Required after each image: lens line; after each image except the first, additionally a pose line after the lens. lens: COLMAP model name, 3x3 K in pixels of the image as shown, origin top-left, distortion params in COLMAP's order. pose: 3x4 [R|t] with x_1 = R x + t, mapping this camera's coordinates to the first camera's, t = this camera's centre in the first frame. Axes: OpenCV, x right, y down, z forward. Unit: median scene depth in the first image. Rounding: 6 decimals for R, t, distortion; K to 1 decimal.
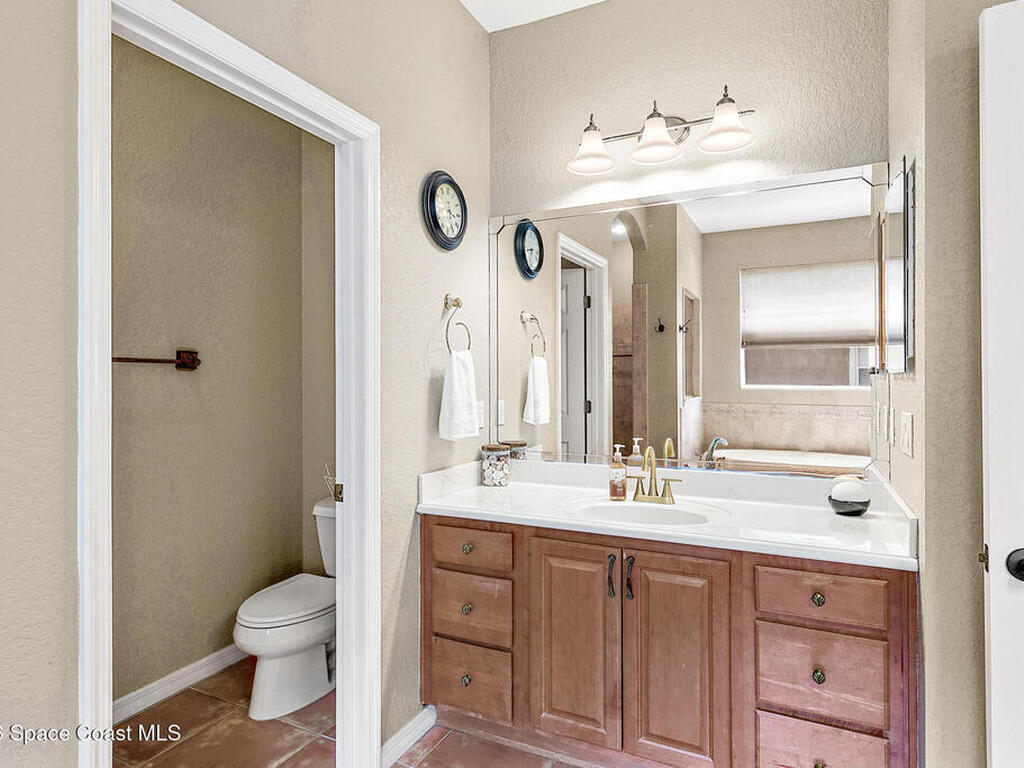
lens RADIAL K [[589.0, 0, 512.1], [0, 589.0, 380.5], [0, 0, 1]] dist [-0.004309, -0.000905]
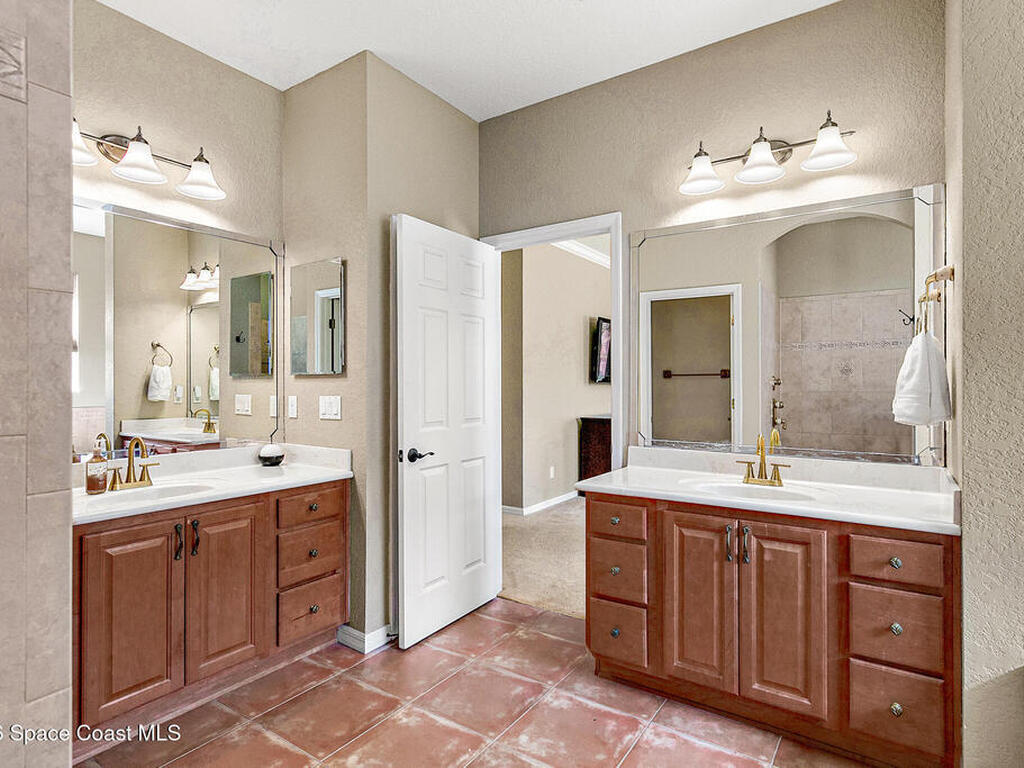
lens RADIAL K [[559.6, 0, 512.0], [0, 559.6, 382.4], [0, 0, 1]] dist [0.002084, 0.000245]
pose [[0.133389, 0.001259, 0.991063, -0.871528], [0.001174, 0.999998, -0.001428, 0.011990], [-0.991063, 0.001354, 0.133387, 0.186024]]
